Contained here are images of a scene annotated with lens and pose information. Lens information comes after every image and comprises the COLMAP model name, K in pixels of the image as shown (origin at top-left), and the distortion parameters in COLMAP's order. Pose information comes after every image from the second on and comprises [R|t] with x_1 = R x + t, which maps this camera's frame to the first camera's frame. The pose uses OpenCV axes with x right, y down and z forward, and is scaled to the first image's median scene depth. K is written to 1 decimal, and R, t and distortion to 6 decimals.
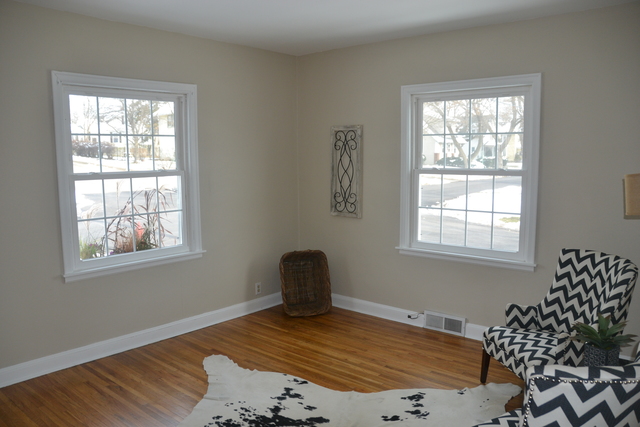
lens RADIAL K [[505.0, 0, 320.0], [0, 505.0, 213.5], [0, 0, 1]] dist [-0.151126, 0.110472]
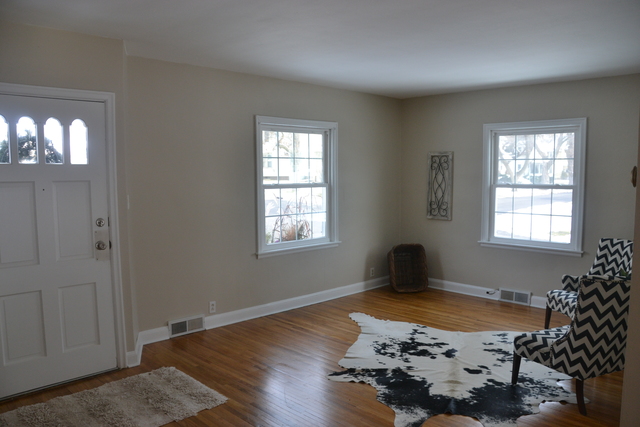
lens RADIAL K [[505.0, 0, 320.0], [0, 505.0, 213.5], [0, 0, 1]] dist [-0.151126, 0.110472]
pose [[0.996631, 0.011536, -0.081202, -0.183574], [-0.014074, 0.999428, -0.030744, 0.042821], [0.080801, 0.031783, 0.996223, -0.419184]]
